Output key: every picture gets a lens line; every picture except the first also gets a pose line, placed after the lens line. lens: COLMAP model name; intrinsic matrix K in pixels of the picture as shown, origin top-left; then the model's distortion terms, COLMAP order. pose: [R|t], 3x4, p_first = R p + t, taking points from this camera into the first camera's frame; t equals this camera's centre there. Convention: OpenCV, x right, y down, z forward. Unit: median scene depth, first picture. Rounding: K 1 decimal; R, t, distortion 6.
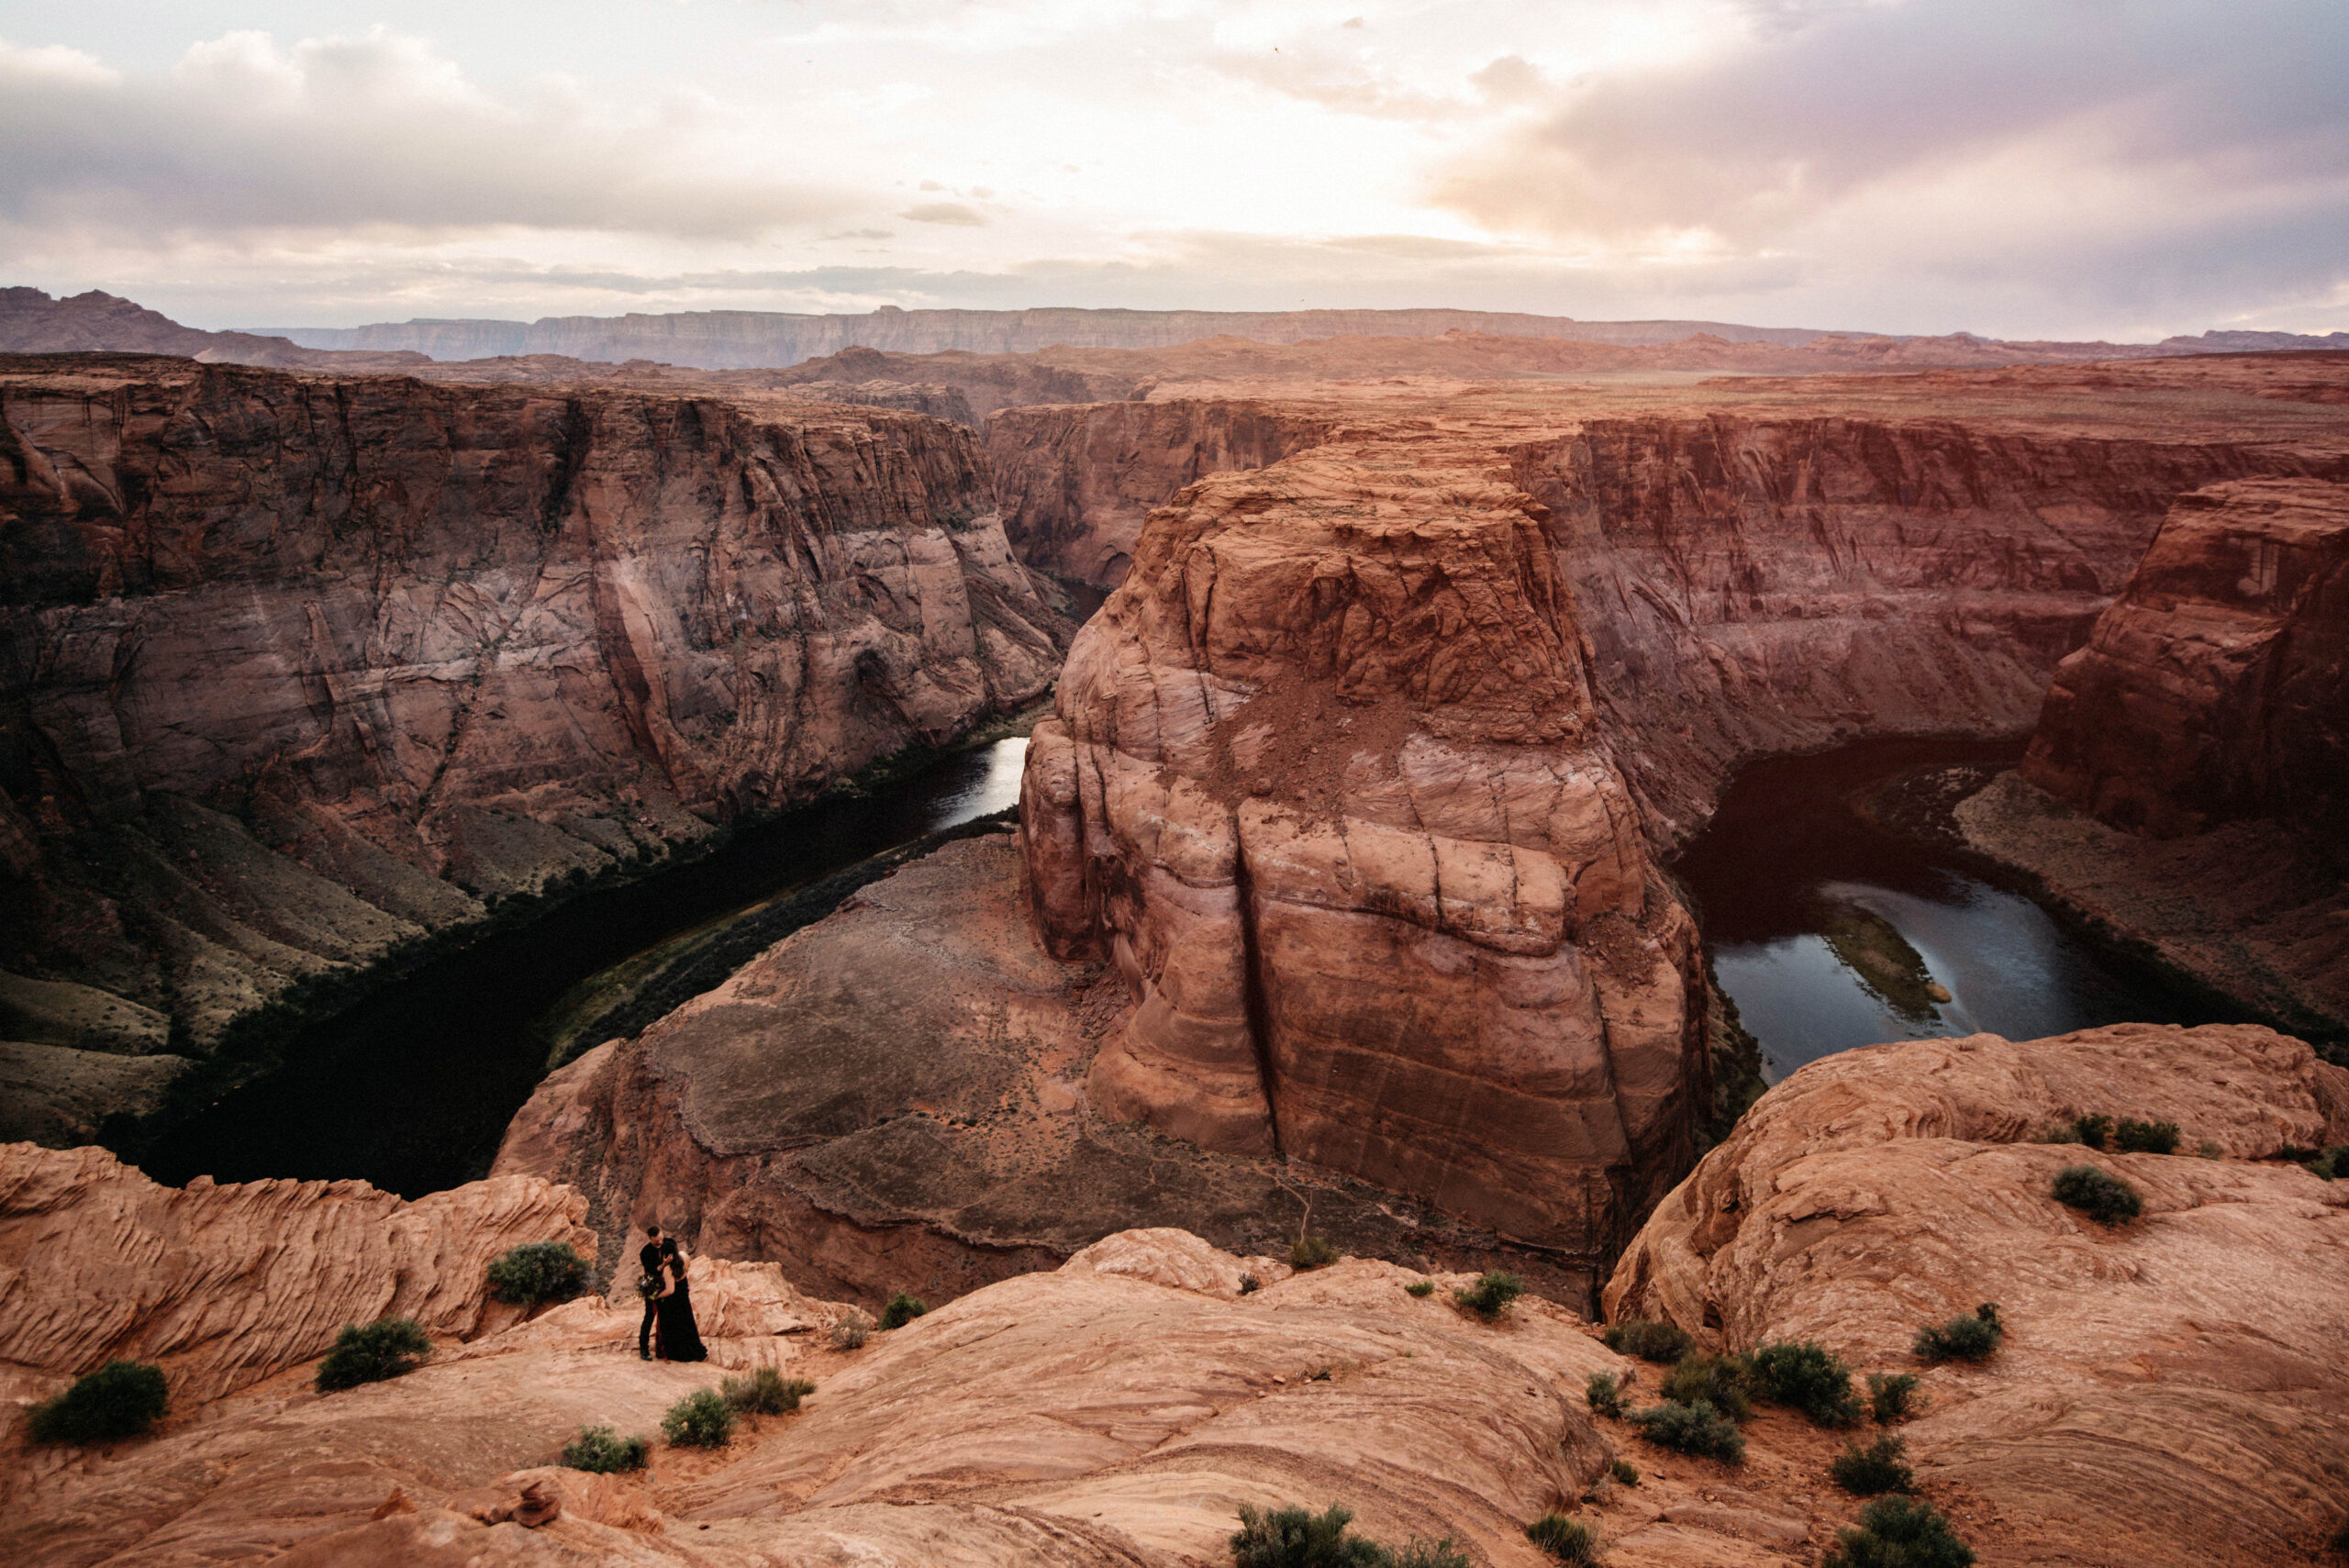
lens RADIAL K [[1675.3, 0, 1171.4], [0, 1675.3, 744.5], [0, 0, 1]] dist [0.026828, -0.008236]
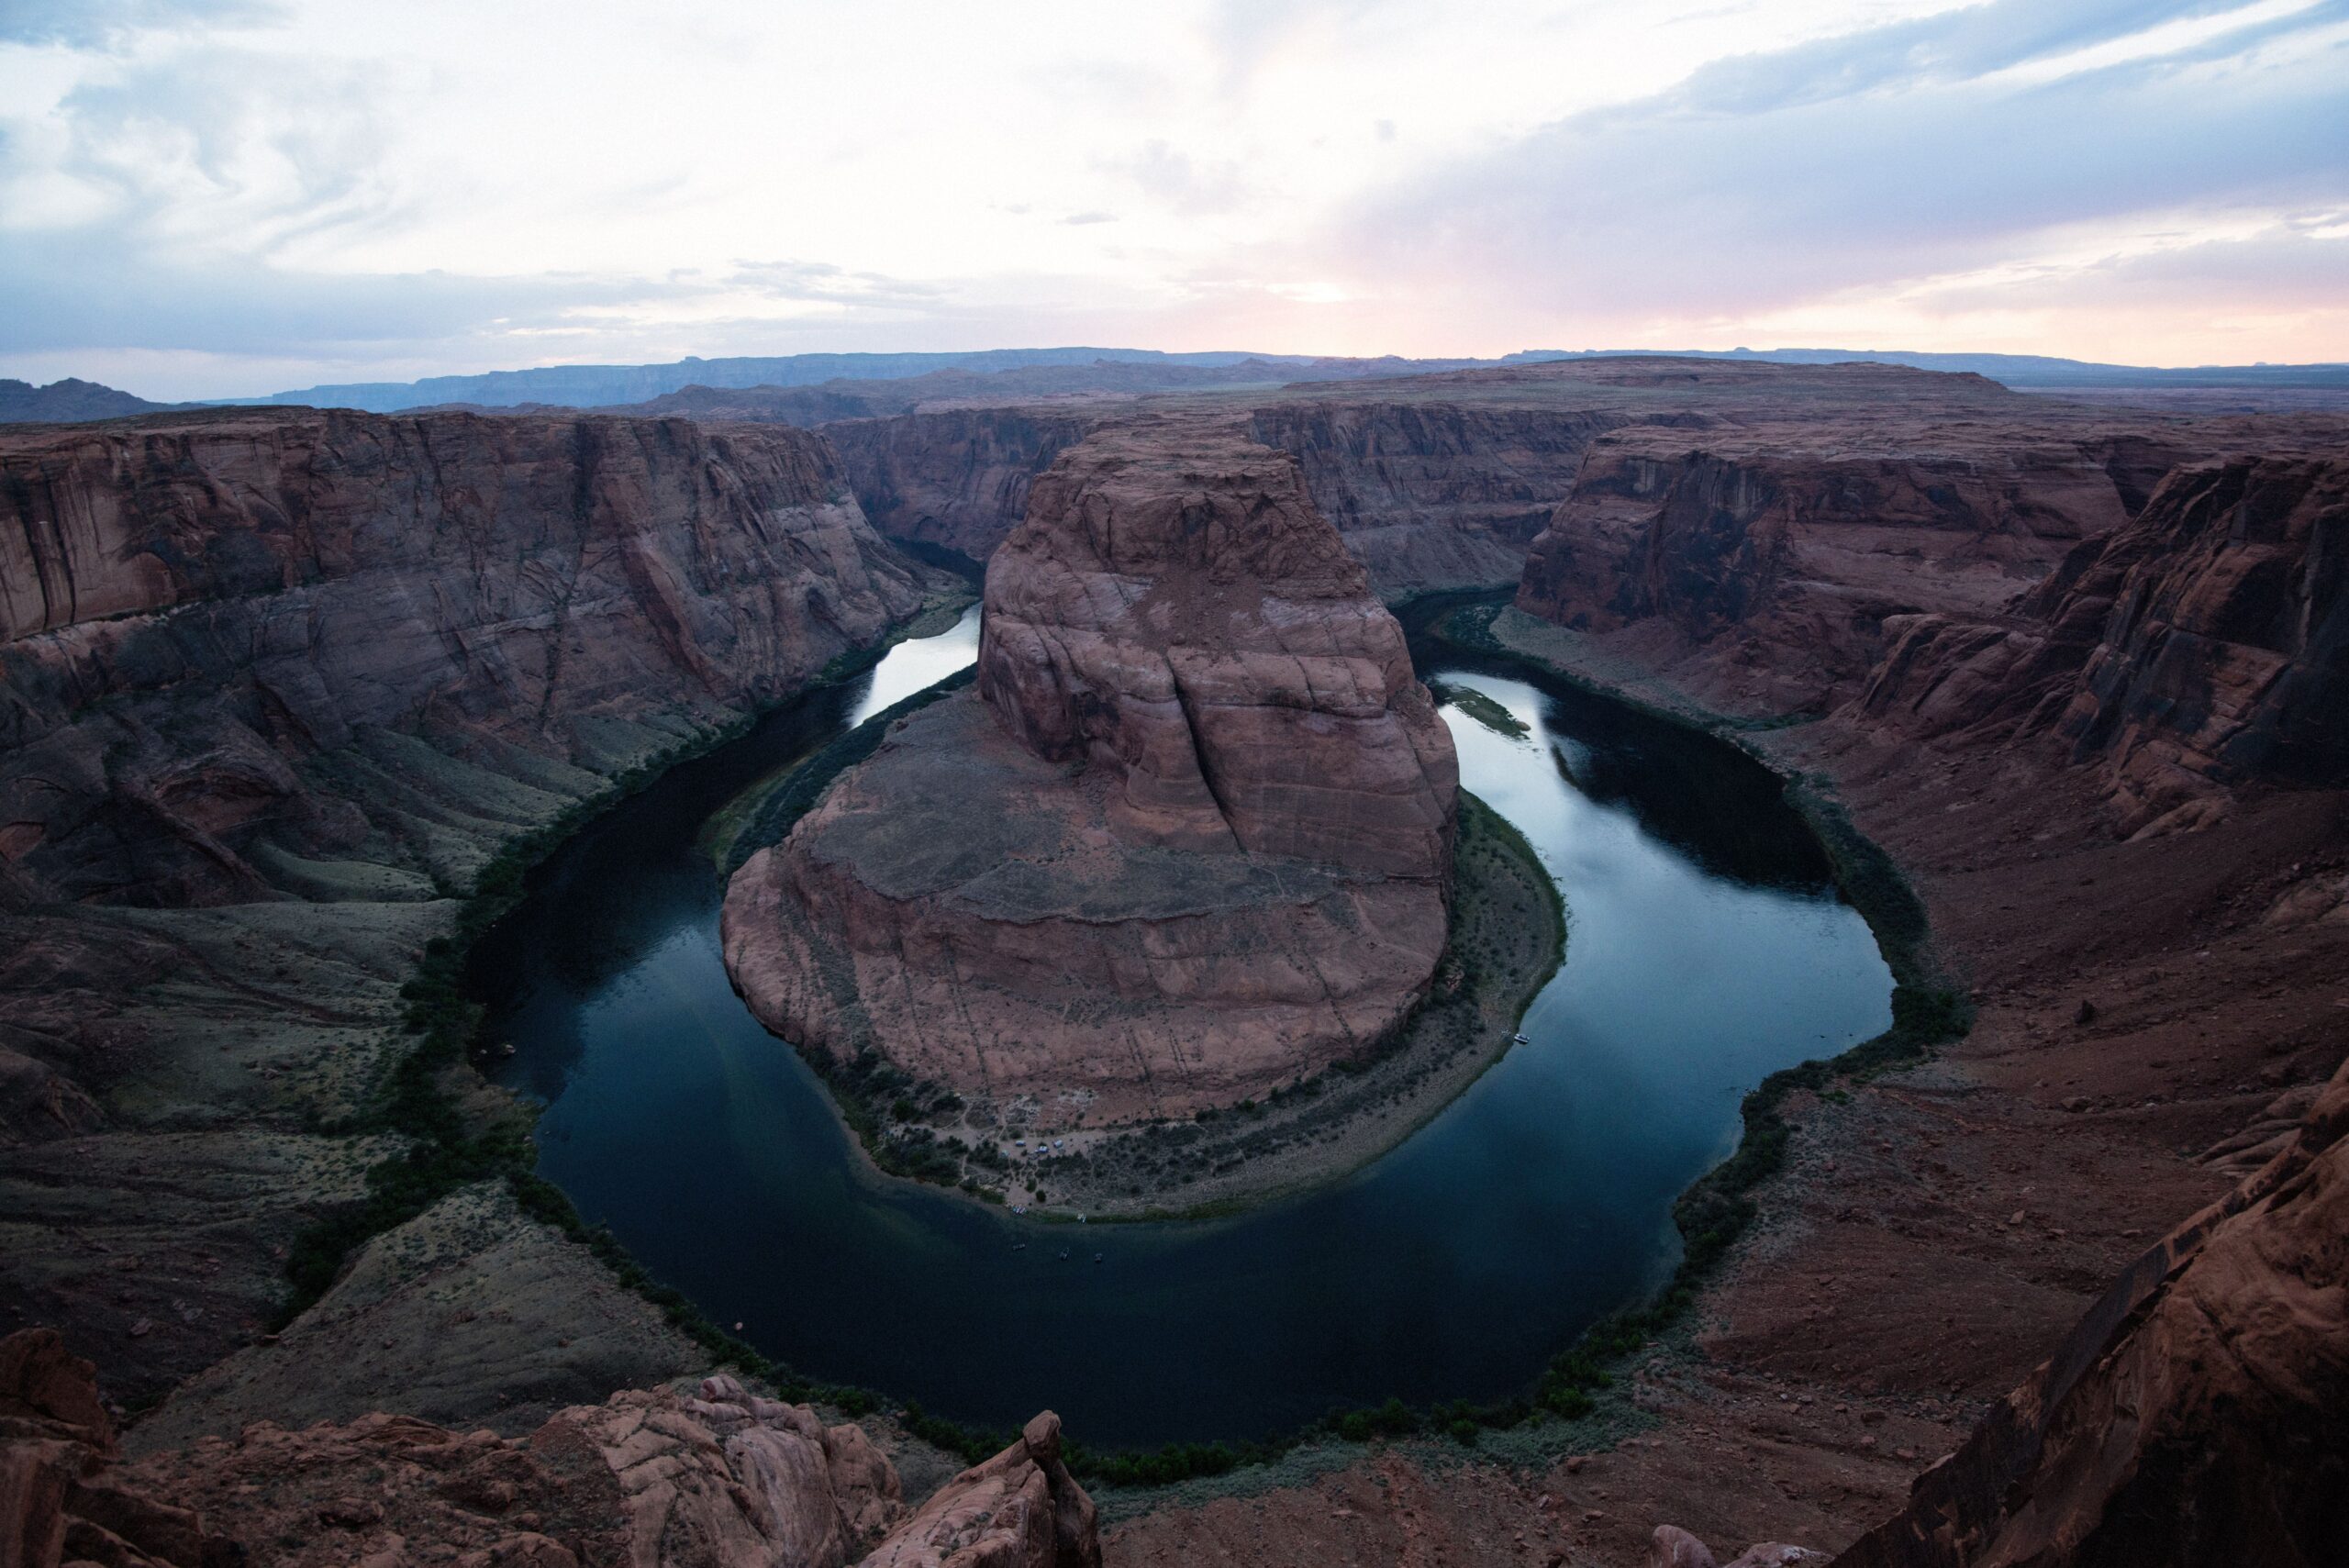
lens RADIAL K [[1078.9, 0, 1153.5], [0, 1078.9, 776.9], [0, 0, 1]] dist [-0.008849, -0.019693]
pose [[0.965532, -0.119371, 0.231296, -0.170193], [0.090365, 0.987094, 0.132213, 0.012859], [-0.244094, -0.106755, 0.963858, -0.008236]]
